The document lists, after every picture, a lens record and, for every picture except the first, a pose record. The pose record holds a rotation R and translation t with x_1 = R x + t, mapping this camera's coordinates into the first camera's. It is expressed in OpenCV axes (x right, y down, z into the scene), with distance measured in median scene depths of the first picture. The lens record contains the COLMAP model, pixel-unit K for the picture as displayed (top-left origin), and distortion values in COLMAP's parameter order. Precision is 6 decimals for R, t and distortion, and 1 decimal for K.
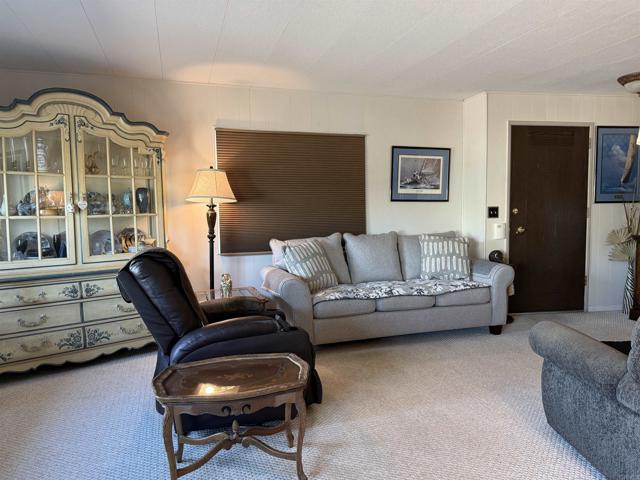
lens RADIAL K [[448.0, 0, 320.0], [0, 448.0, 240.0], [0, 0, 1]] dist [0.095769, -0.126837]
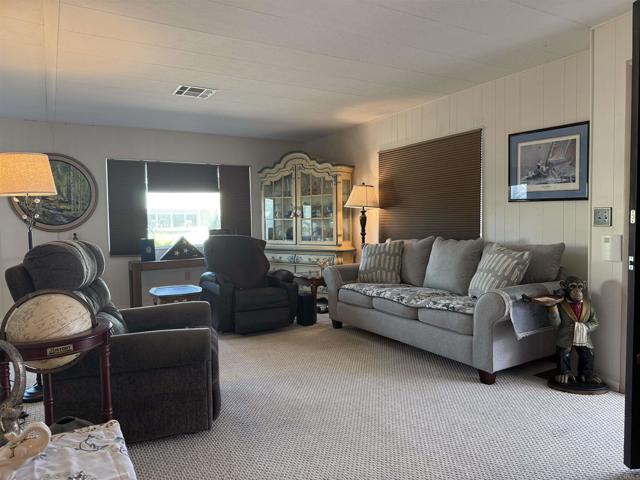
lens RADIAL K [[448.0, 0, 320.0], [0, 448.0, 240.0], [0, 0, 1]] dist [0.095769, -0.126837]
pose [[0.221077, 0.055460, -0.973678, 1.090685], [-0.049863, 0.997719, 0.045508, -0.046569], [0.973981, 0.038490, 0.223338, 0.592635]]
